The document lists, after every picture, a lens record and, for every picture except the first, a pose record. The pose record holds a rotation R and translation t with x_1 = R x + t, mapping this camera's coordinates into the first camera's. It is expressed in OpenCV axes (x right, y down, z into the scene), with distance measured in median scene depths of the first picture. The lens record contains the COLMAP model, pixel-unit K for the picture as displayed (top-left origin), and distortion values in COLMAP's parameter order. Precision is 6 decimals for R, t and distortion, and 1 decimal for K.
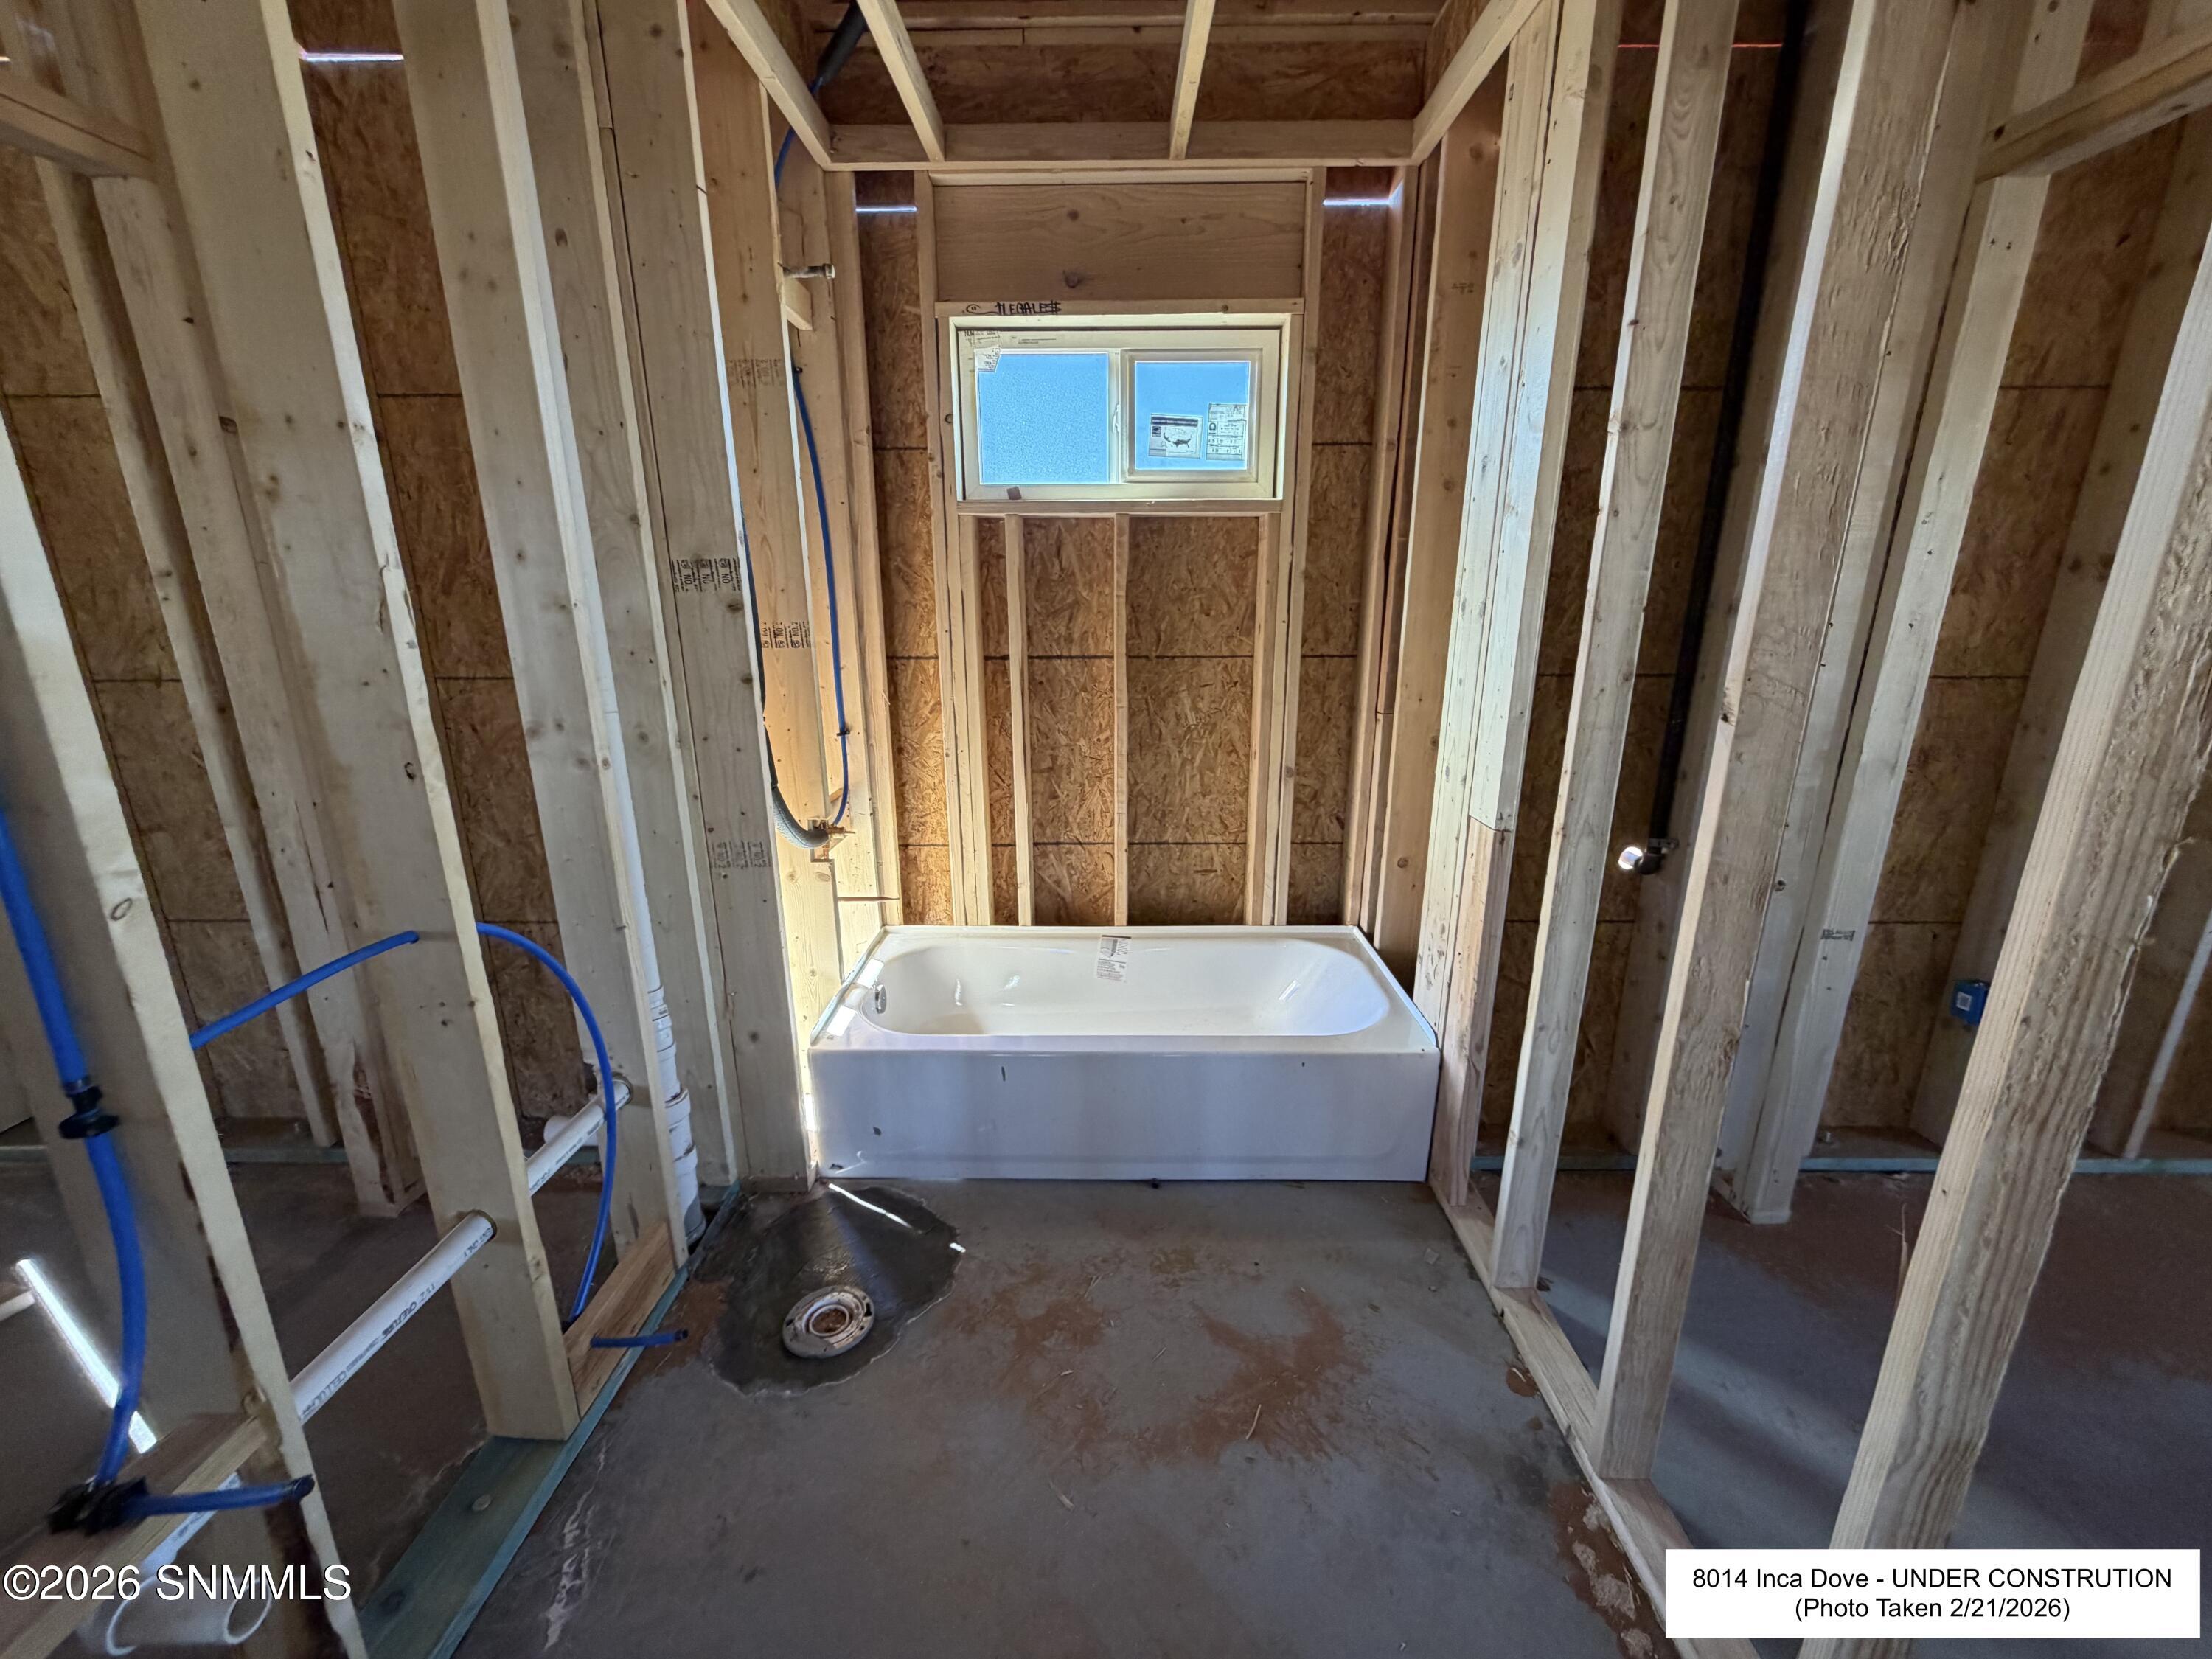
lens RADIAL K [[885.3, 0, 1101.2], [0, 885.3, 843.5], [0, 0, 1]] dist [0.003324, 0.000500]
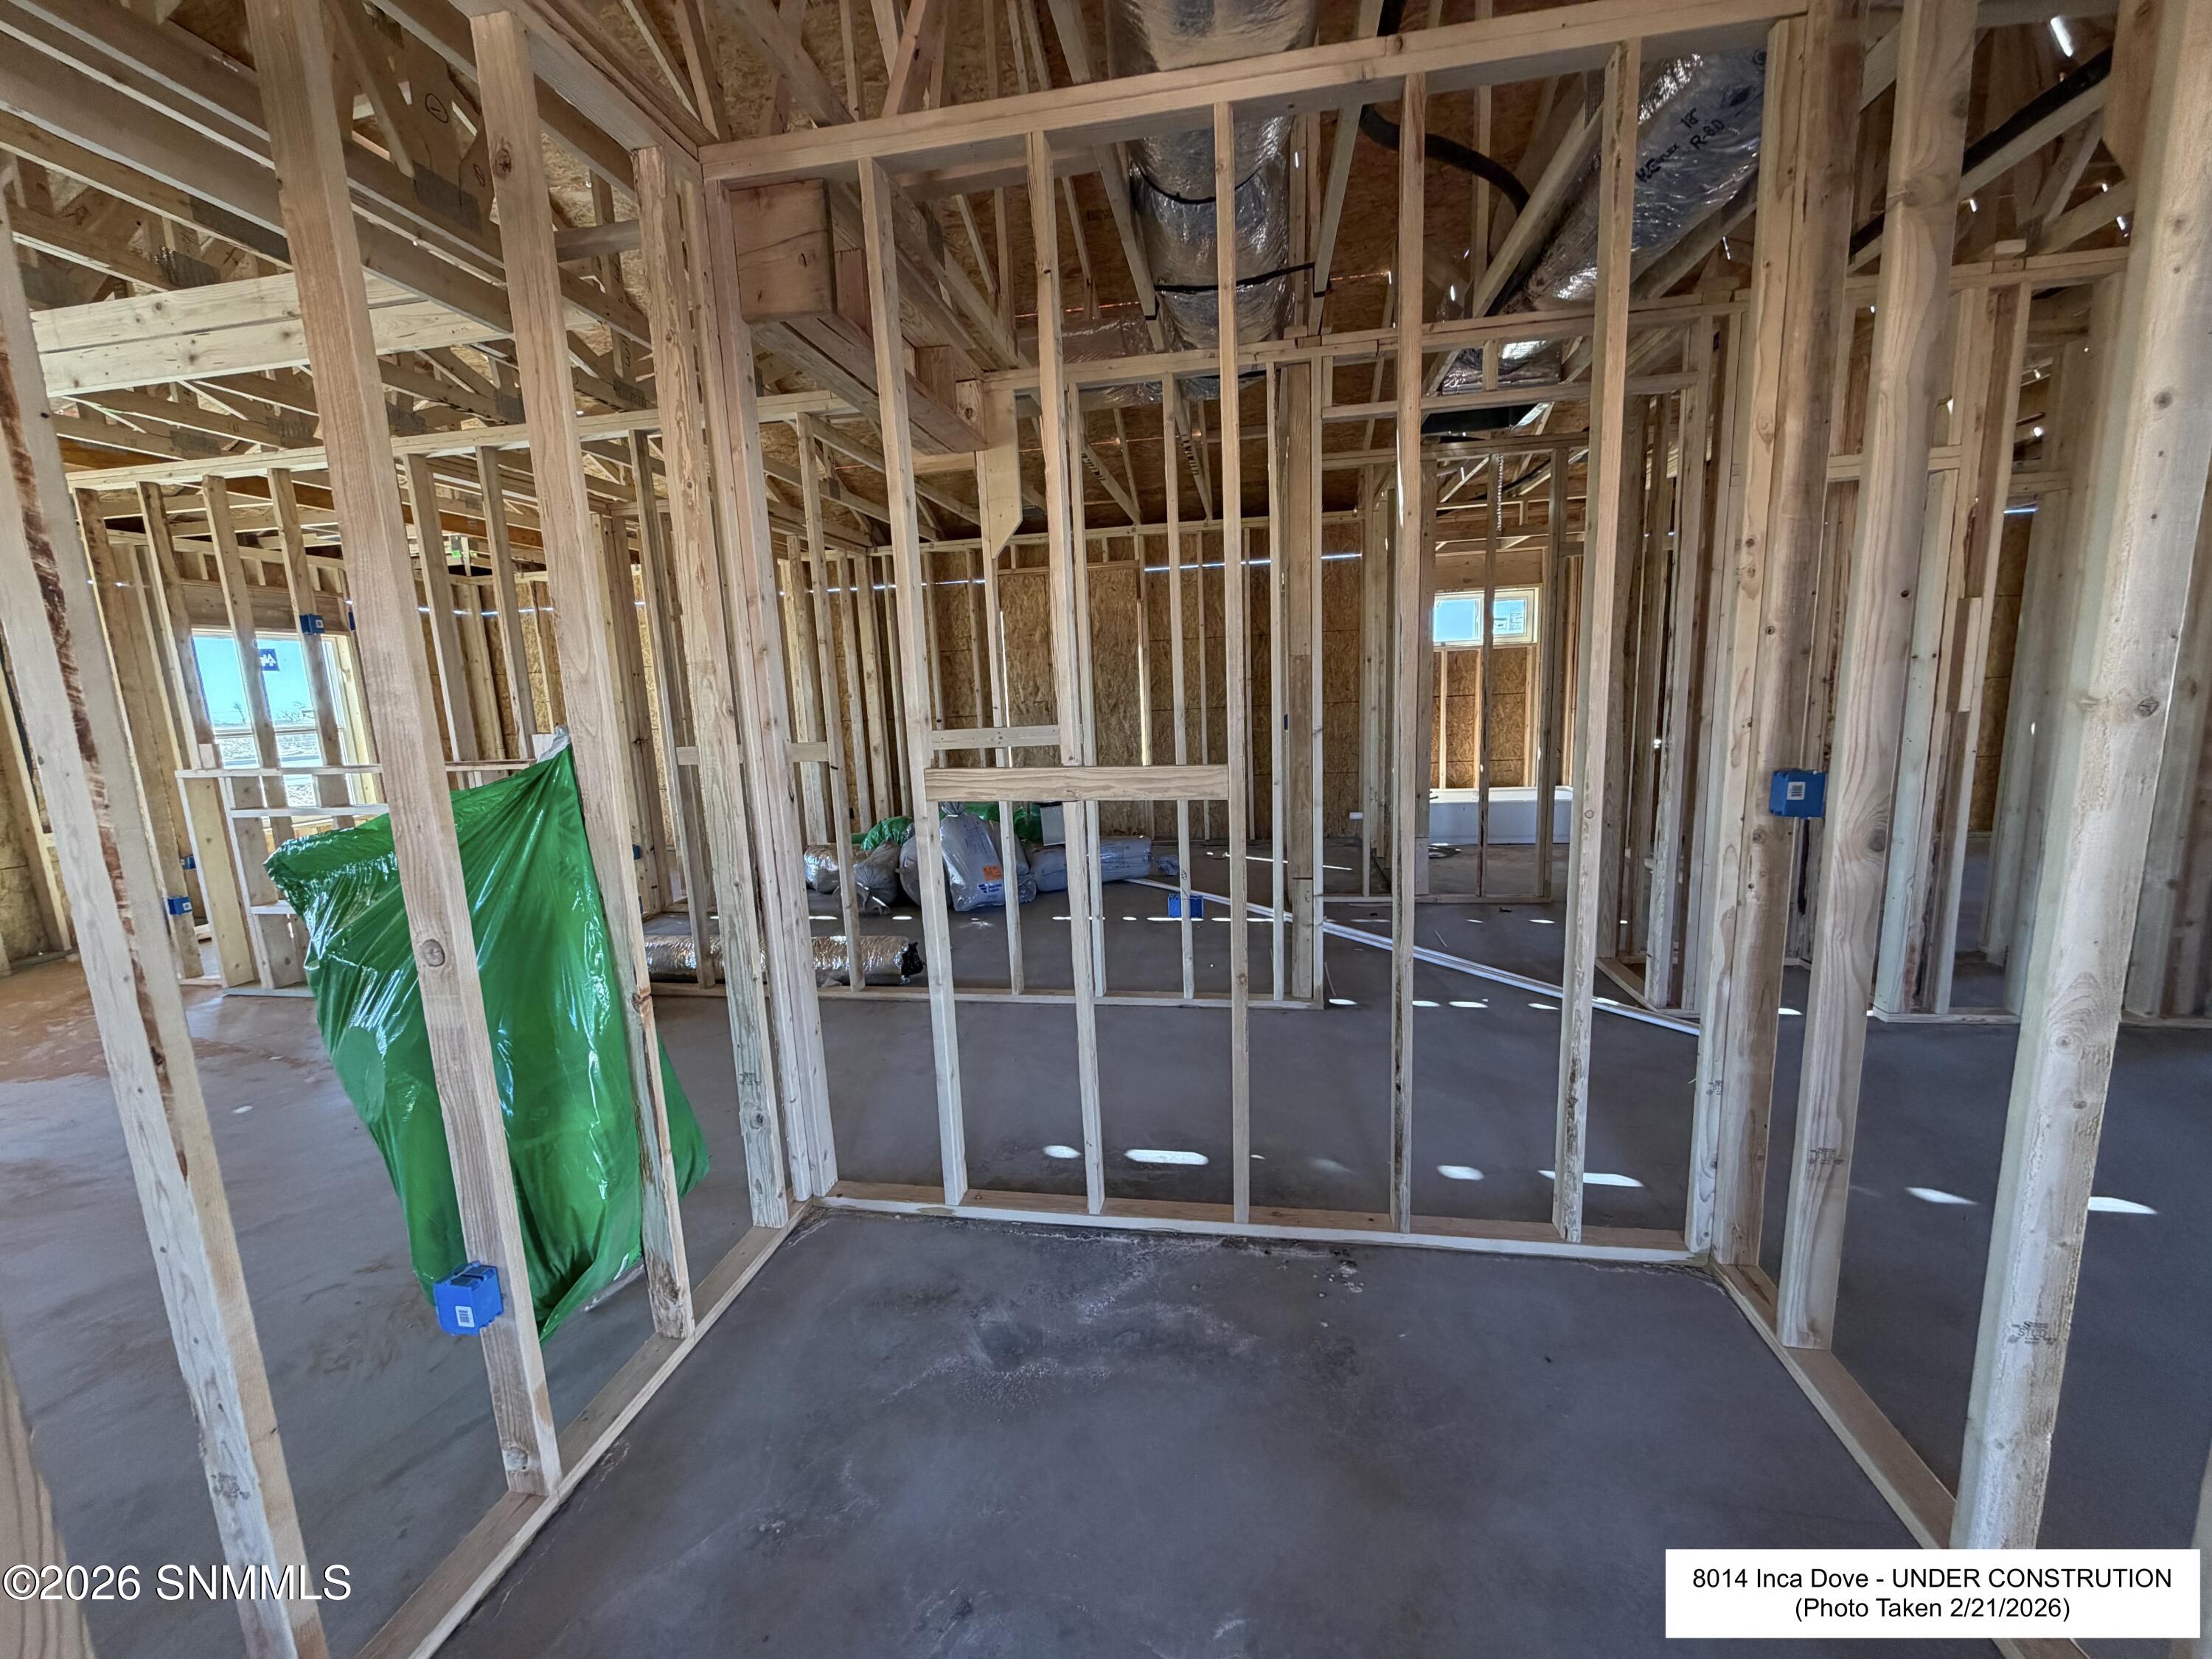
lens RADIAL K [[885.3, 0, 1105.5], [0, 885.3, 833.6], [0, 0, 1]] dist [0.003324, 0.000500]
pose [[0.985311, -0.020859, -0.169493, -0.714856], [0.005995, 0.996125, -0.087740, 0.505130], [0.170666, 0.085435, 0.981618, -2.087350]]
